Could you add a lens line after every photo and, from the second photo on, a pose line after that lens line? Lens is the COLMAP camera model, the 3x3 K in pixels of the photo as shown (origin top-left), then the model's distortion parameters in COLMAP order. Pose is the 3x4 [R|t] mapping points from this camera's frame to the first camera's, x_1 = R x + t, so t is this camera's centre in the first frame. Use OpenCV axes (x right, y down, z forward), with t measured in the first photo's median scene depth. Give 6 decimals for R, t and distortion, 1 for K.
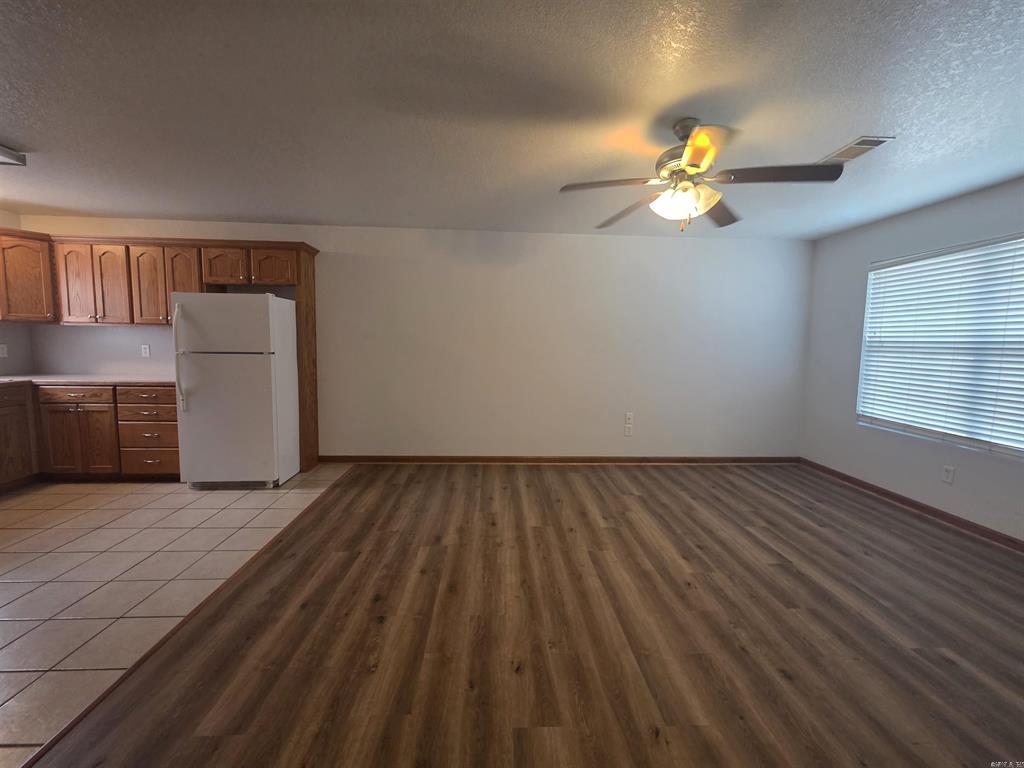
lens RADIAL K [[410.7, 0, 516.6], [0, 410.7, 375.4], [0, 0, 1]] dist [0.004484, -0.000094]
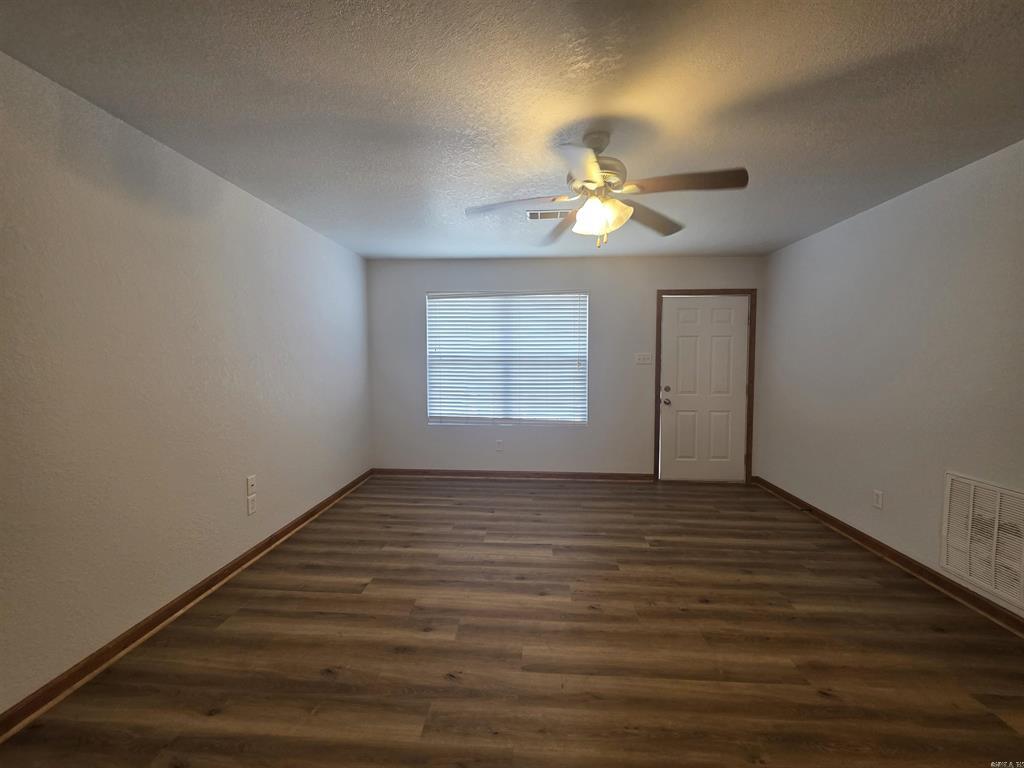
lens RADIAL K [[410.7, 0, 511.3], [0, 410.7, 385.5], [0, 0, 1]] dist [0.004484, -0.000094]
pose [[0.122427, -0.086465, 0.988704, -0.405132], [0.082807, 0.993614, 0.076641, -0.087154], [-0.989017, 0.072489, 0.128805, 0.775783]]
